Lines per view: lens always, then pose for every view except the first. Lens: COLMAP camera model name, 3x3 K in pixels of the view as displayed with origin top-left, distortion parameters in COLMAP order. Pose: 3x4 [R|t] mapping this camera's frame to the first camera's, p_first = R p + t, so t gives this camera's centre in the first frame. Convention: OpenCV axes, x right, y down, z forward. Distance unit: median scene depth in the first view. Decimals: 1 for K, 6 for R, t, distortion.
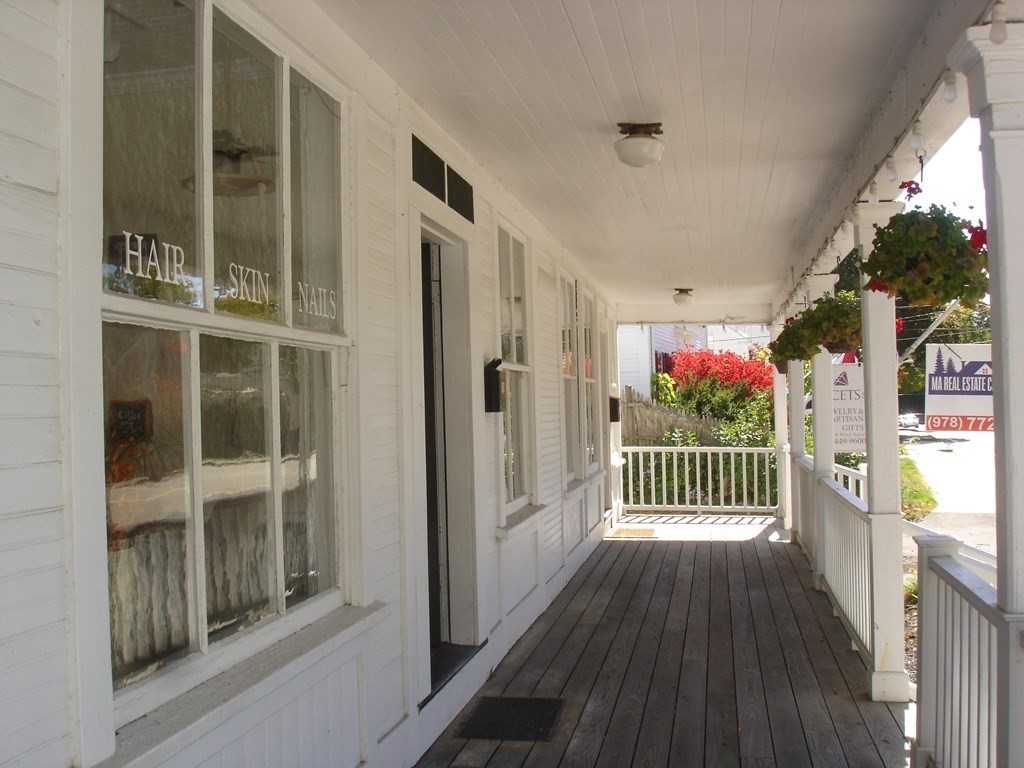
lens RADIAL K [[1173.5, 0, 515.9], [0, 1173.5, 391.5], [0, 0, 1]] dist [-0.036135, -0.199226]
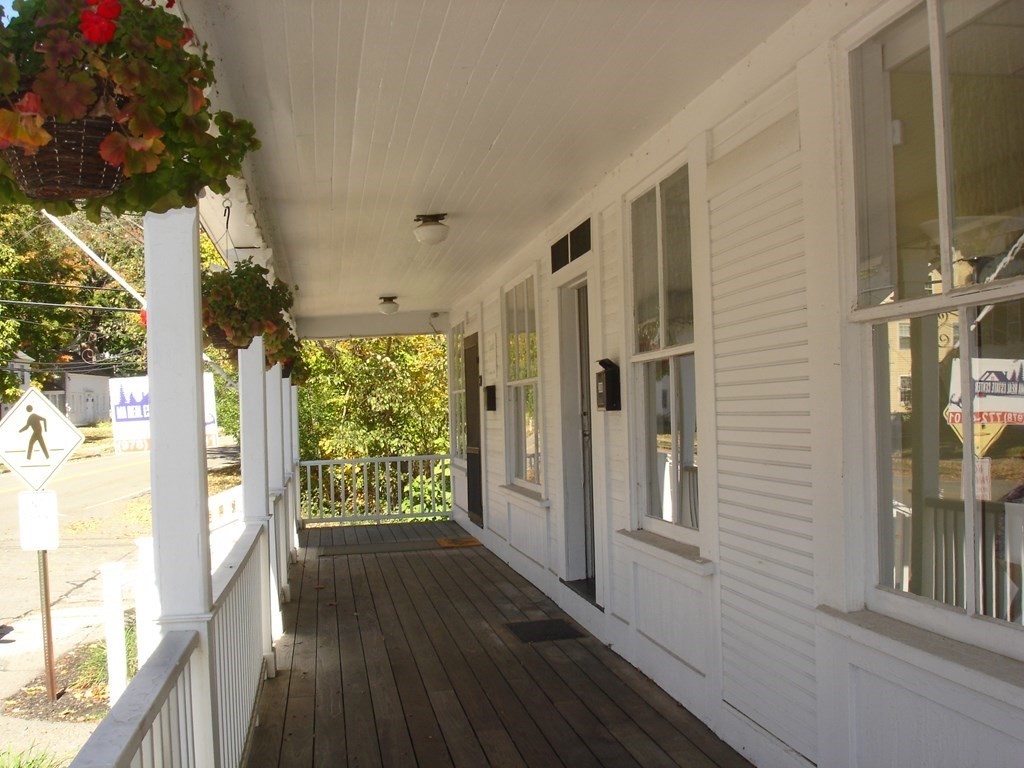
lens RADIAL K [[1173.5, 0, 515.9], [0, 1173.5, 391.5], [0, 0, 1]] dist [-0.036135, -0.199226]
pose [[-0.944482, 0.047759, -0.325073, 0.424814], [0.057689, 0.998114, -0.020972, 0.018588], [0.323459, -0.038561, -0.945456, 2.097467]]
